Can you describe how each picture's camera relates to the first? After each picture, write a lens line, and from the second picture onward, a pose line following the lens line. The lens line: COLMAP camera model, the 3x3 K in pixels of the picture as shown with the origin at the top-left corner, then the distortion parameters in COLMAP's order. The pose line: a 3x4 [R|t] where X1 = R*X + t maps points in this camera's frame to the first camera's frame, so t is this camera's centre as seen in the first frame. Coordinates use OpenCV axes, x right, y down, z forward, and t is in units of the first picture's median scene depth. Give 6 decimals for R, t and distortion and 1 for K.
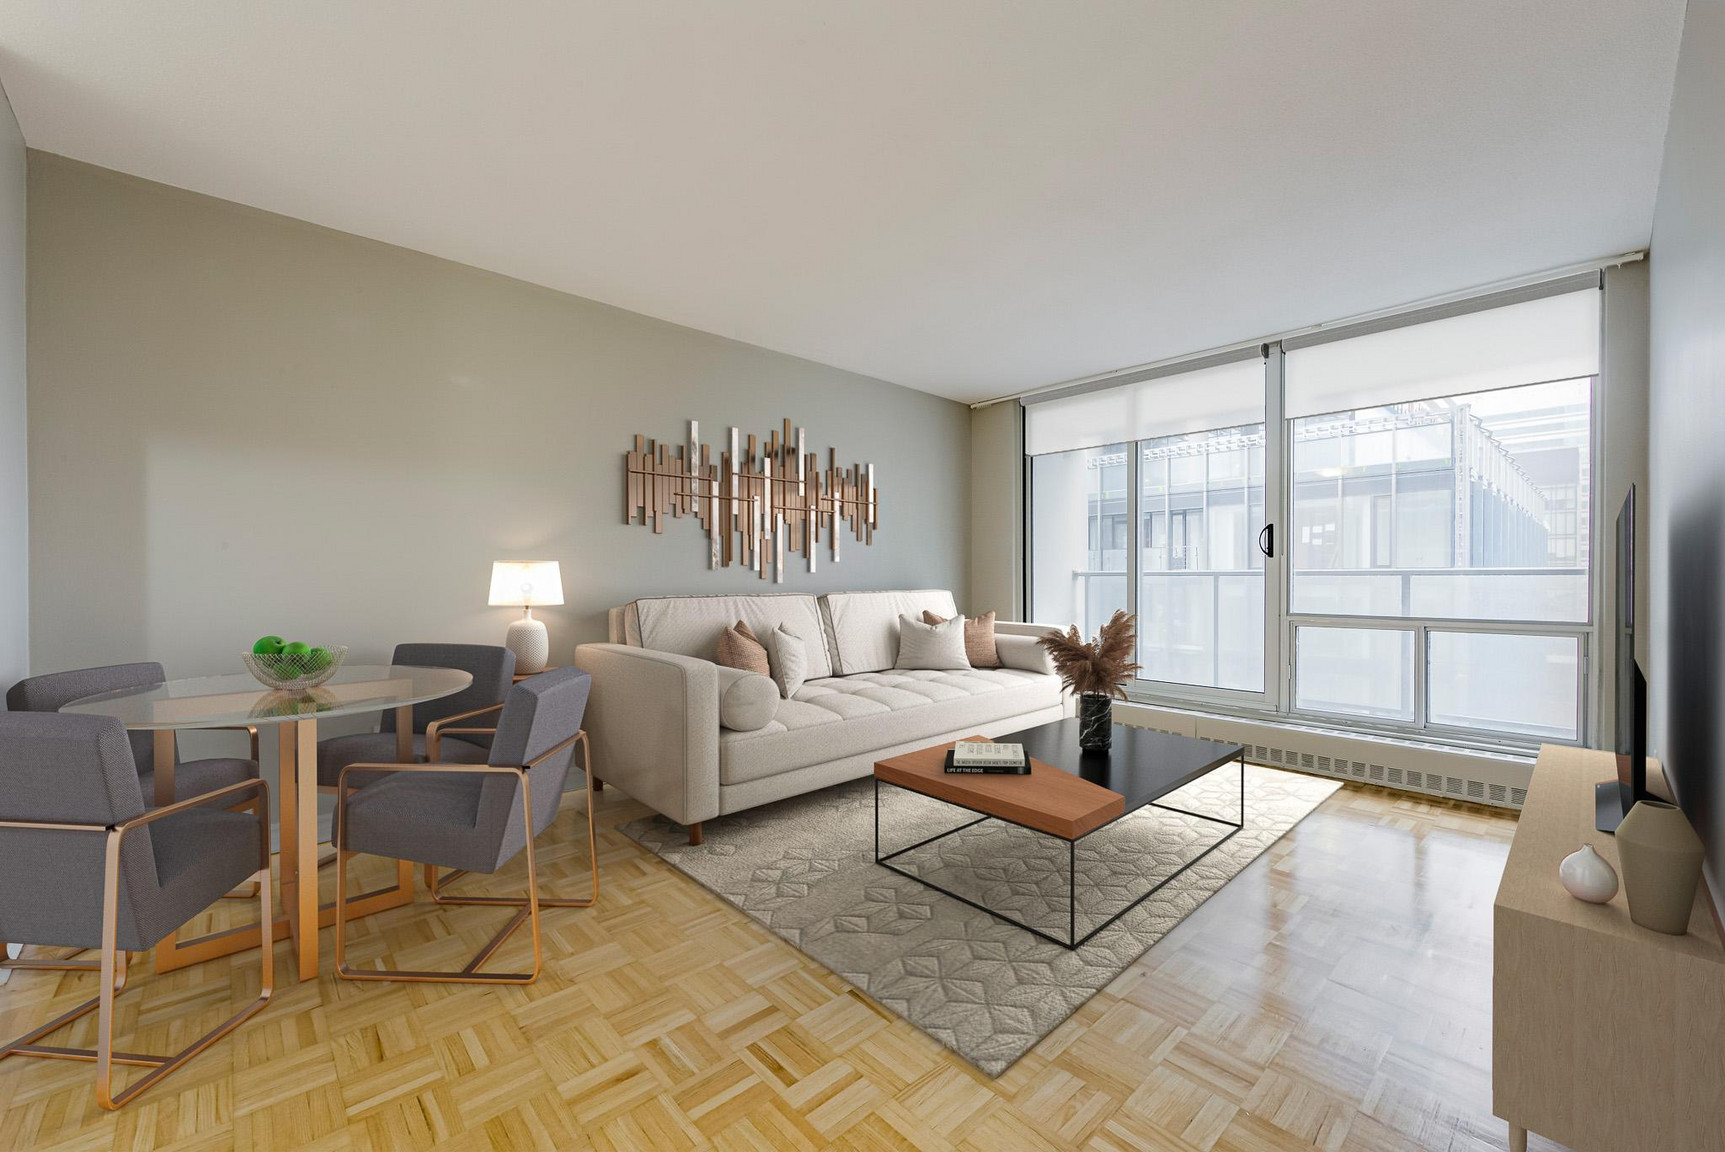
lens RADIAL K [[736.0, 0, 862.5], [0, 736.0, 576.0], [0, 0, 1]] dist [-0.000125, -0.000017]
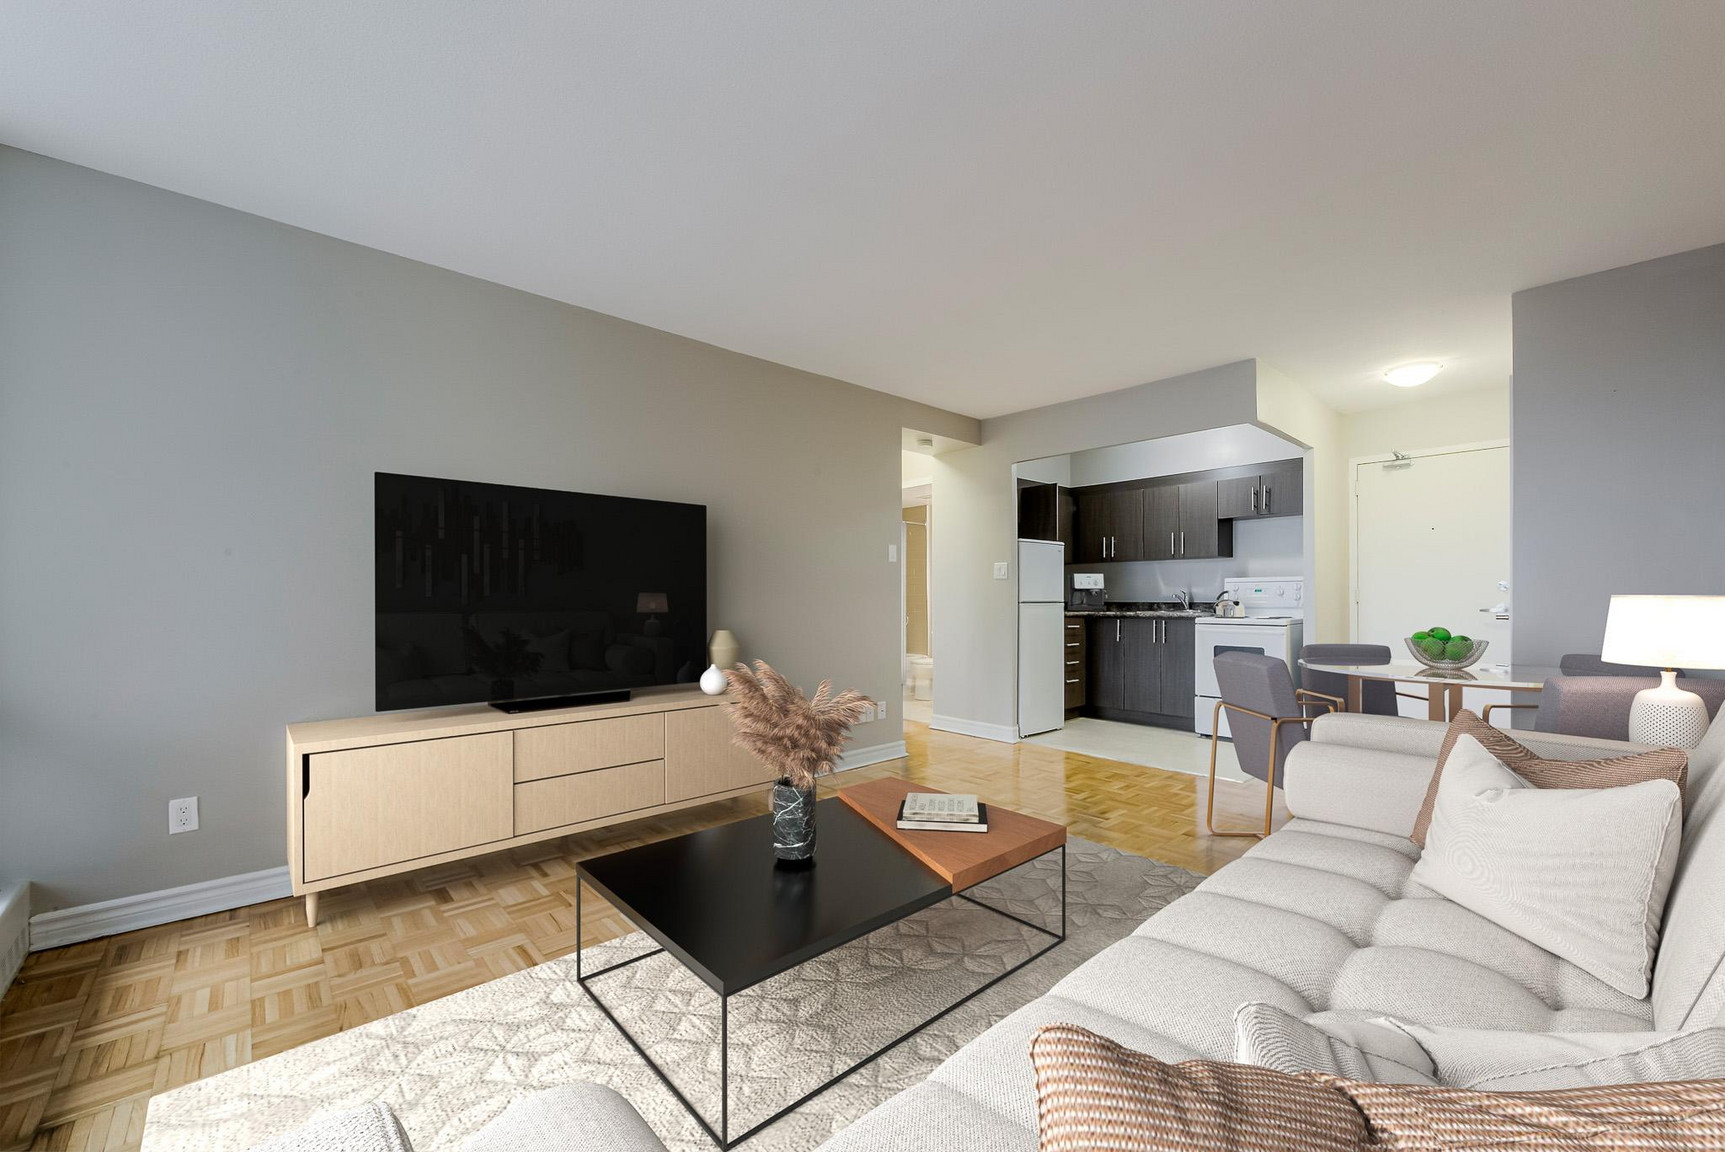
lens RADIAL K [[675.5, 0, 860.8], [0, 675.5, 598.1], [0, 0, 1]] dist [-0.000481, -0.000054]
pose [[-0.999463, 0.005728, -0.032265, 0.496297], [0.005430, 0.999942, 0.009329, -0.050433], [0.032316, 0.009148, -0.999436, 2.897550]]
